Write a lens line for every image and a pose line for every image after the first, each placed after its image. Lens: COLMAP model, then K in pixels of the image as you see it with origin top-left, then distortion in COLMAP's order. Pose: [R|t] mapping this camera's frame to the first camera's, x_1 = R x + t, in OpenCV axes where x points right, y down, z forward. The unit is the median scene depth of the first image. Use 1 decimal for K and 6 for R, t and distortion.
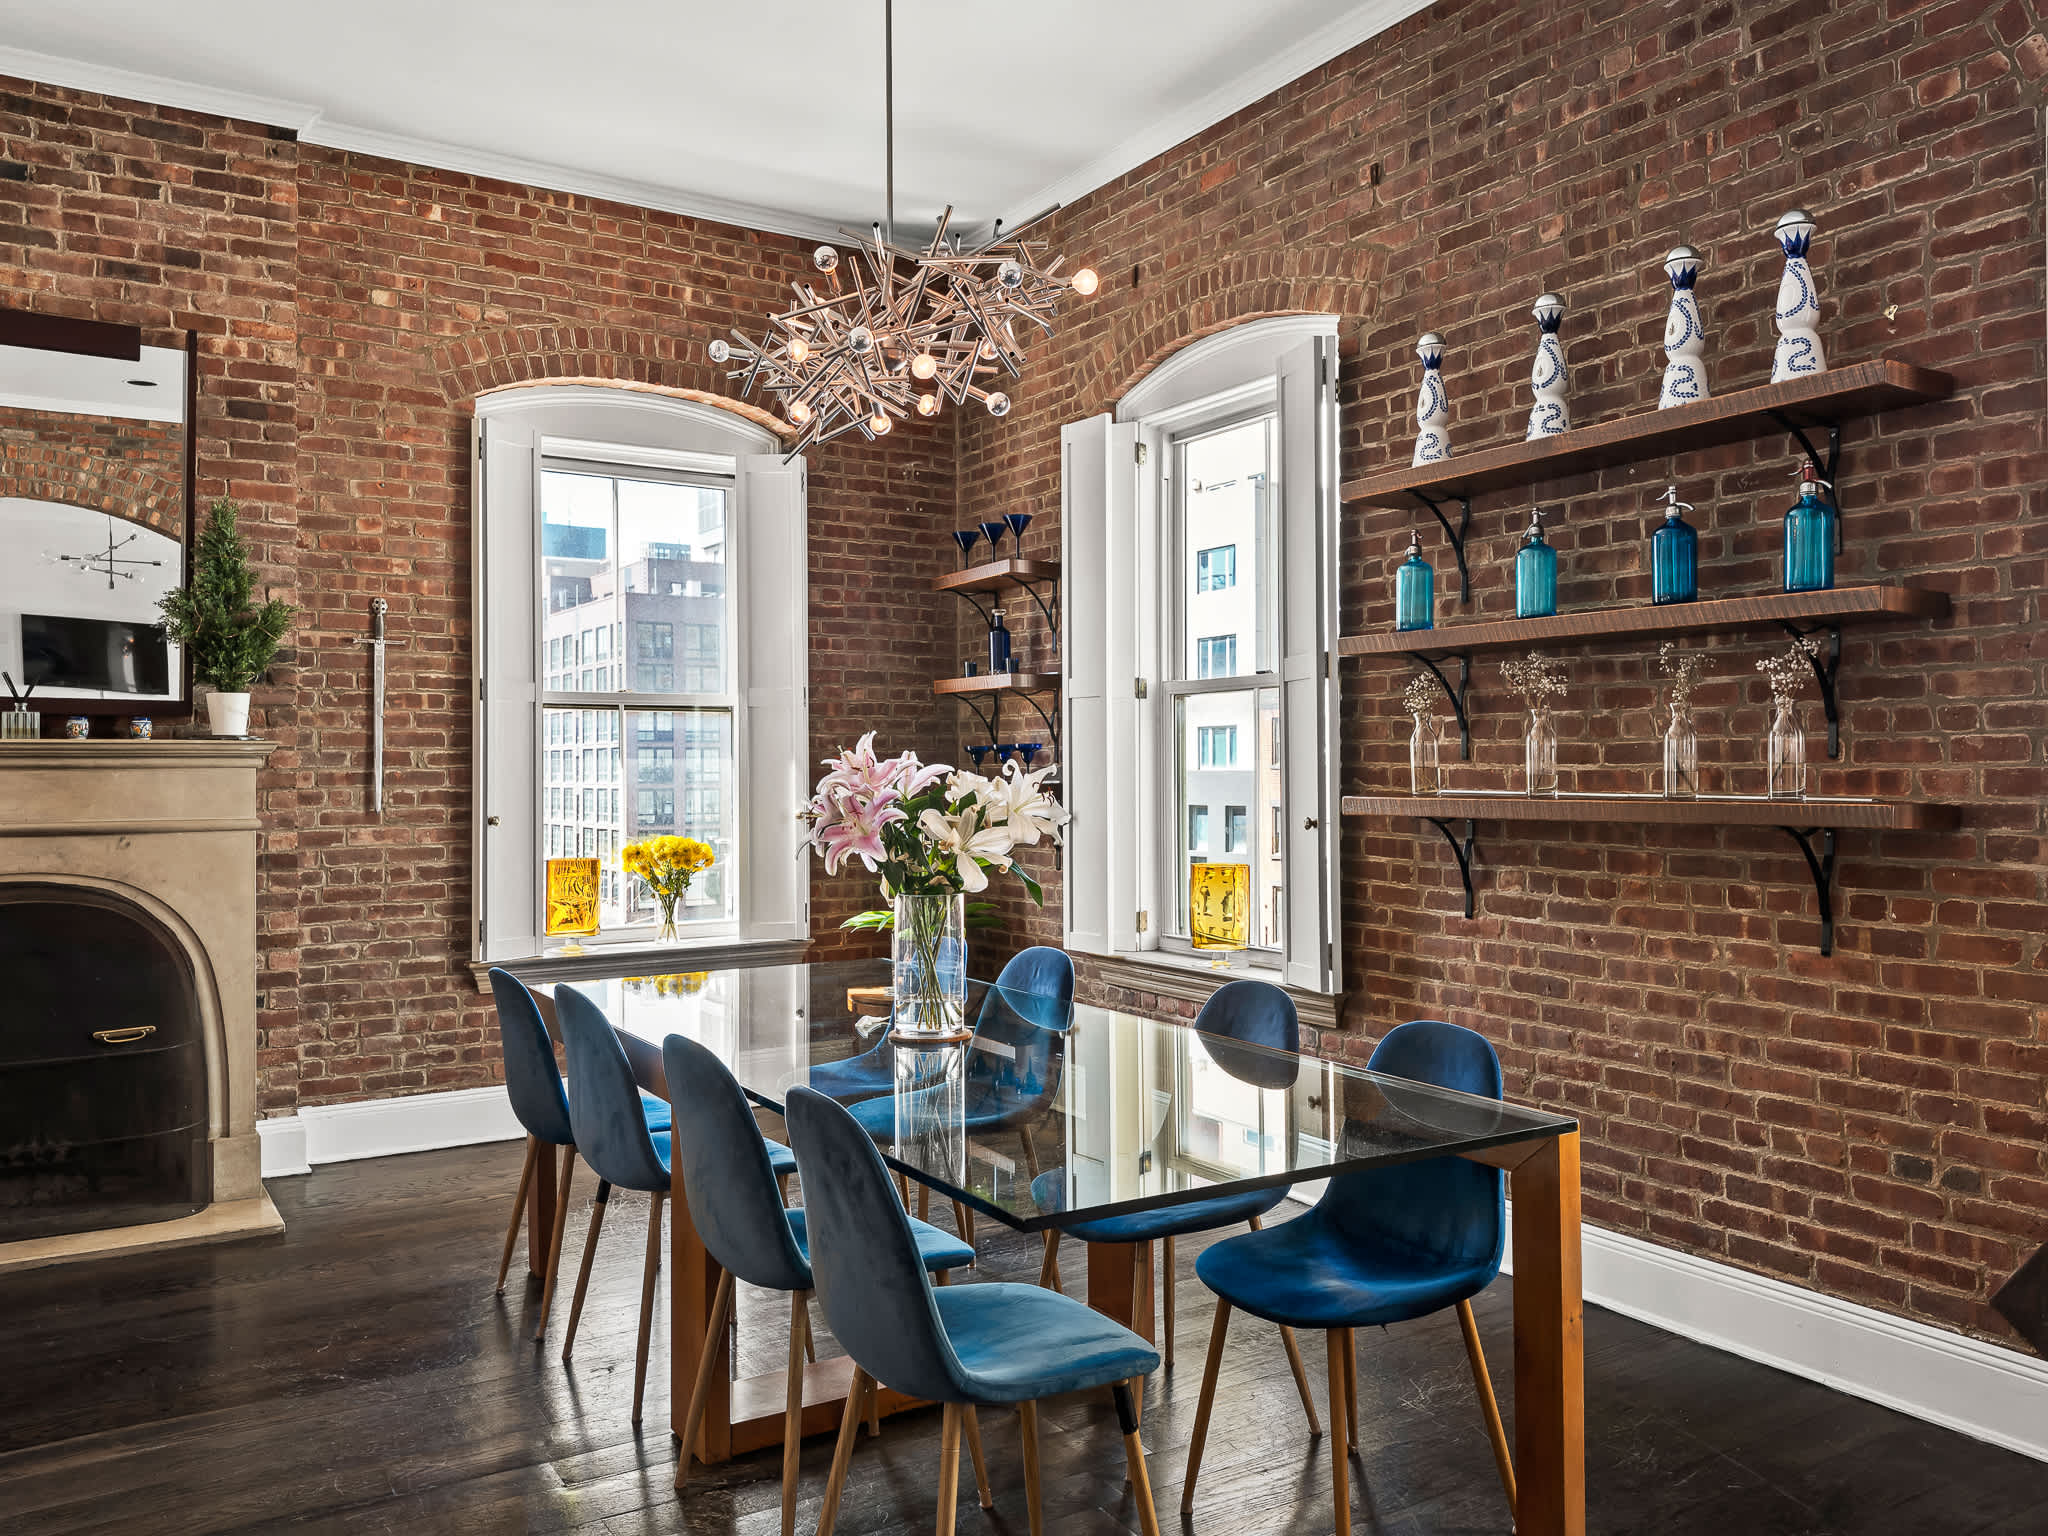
lens RADIAL K [[1592.6, 0, 1024.0], [0, 1592.6, 768.0], [0, 0, 1]] dist [0.070343, -0.120640]
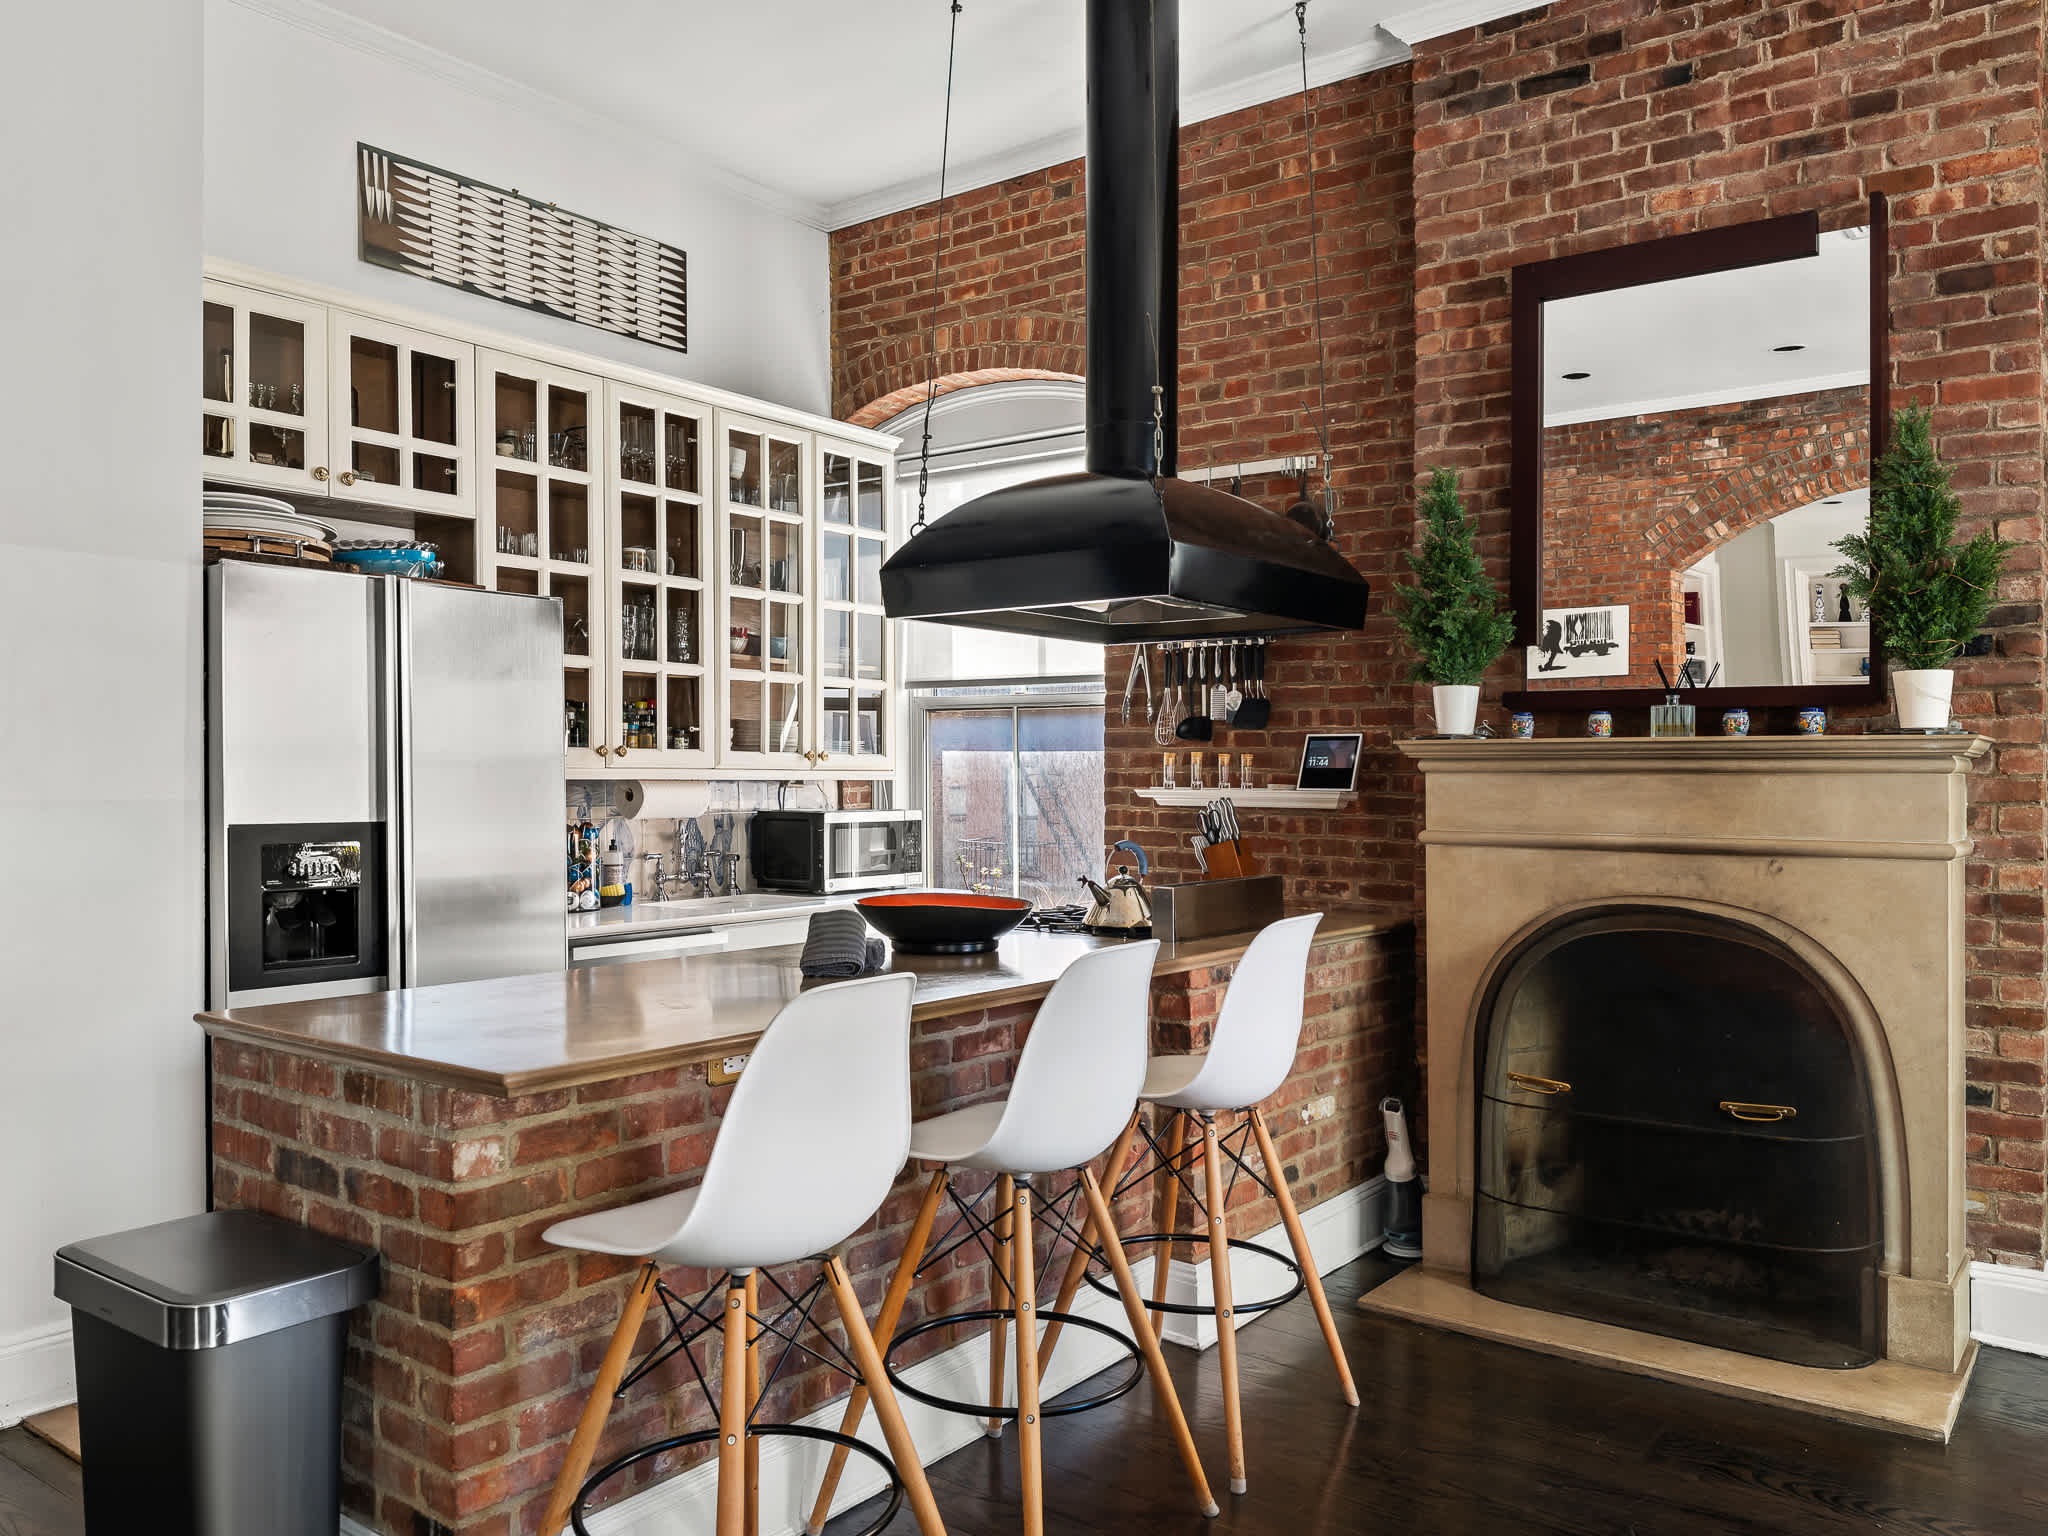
lens RADIAL K [[1528.0, 0, 1019.9], [0, 1528.0, 778.0], [0, 0, 1]] dist [0.022200, -0.051933]
pose [[0.357357, 0.005735, -0.933950, 0.008705], [-0.003911, 0.999982, 0.004644, 0.000561], [0.933960, 0.001993, 0.357373, 0.352526]]
